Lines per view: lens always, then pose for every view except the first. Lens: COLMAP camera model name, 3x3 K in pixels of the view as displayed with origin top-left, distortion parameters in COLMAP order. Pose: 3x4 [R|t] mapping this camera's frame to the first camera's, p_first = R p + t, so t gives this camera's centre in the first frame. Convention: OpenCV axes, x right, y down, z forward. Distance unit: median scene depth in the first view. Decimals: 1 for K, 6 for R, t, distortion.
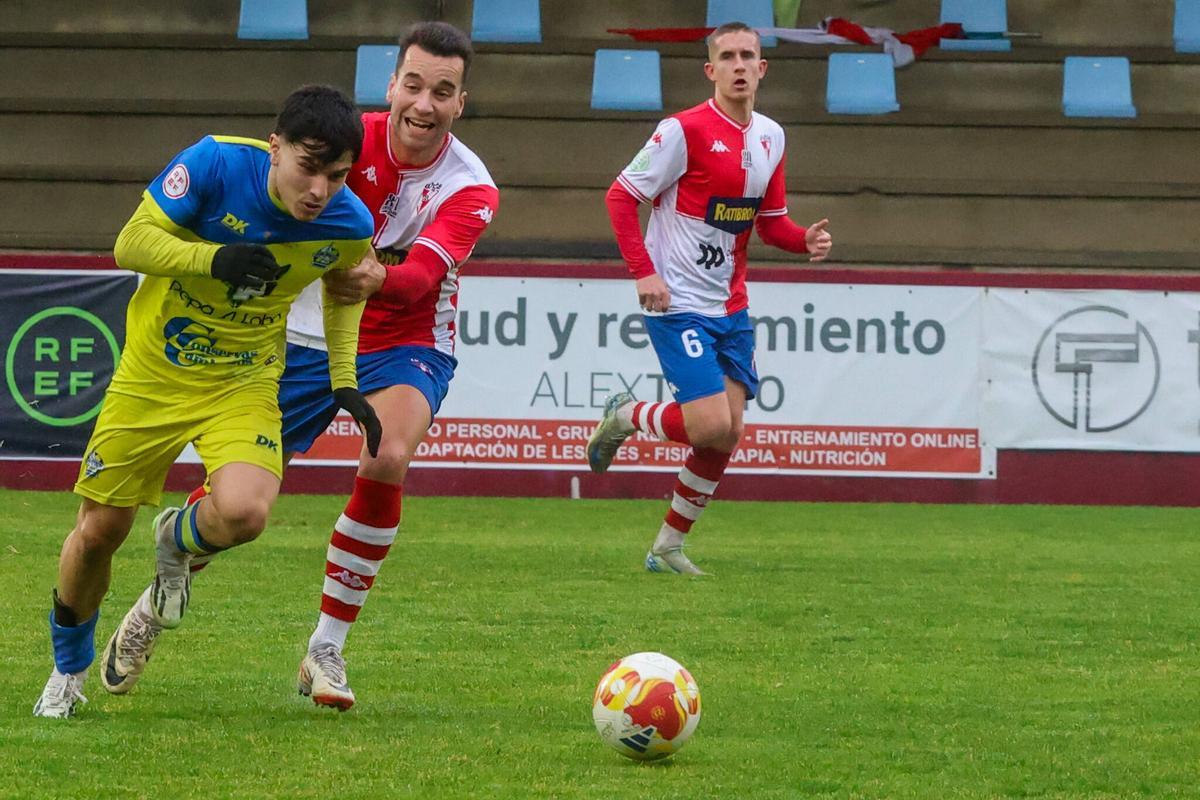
lens RADIAL K [[505.3, 0, 600.4], [0, 505.3, 387.7], [0, 0, 1]] dist [0.002040, -0.000193]
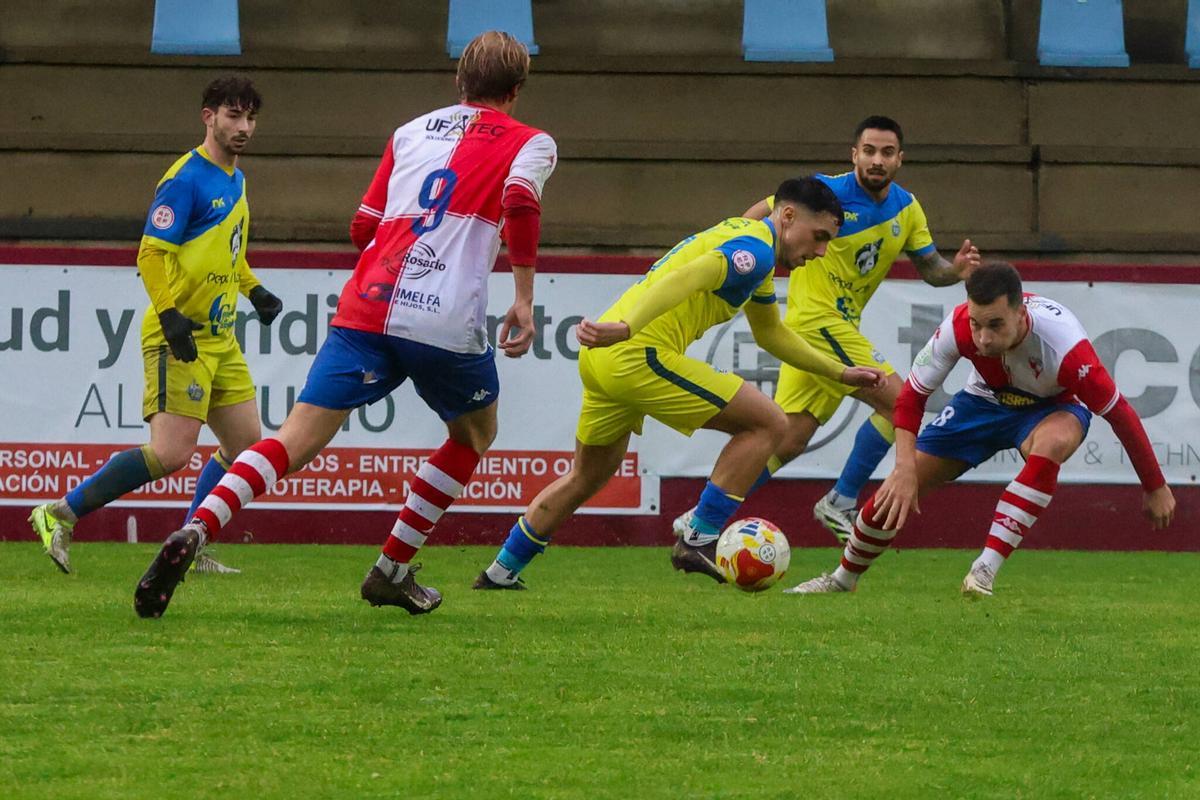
lens RADIAL K [[635.4, 0, 599.6], [0, 635.4, 408.8], [0, 0, 1]] dist [0.003762, -0.000942]
pose [[0.999984, -0.005523, 0.001508, 0.695057], [0.005526, 0.999983, -0.001925, 0.014227], [-0.001498, 0.001933, 0.999997, -0.001810]]
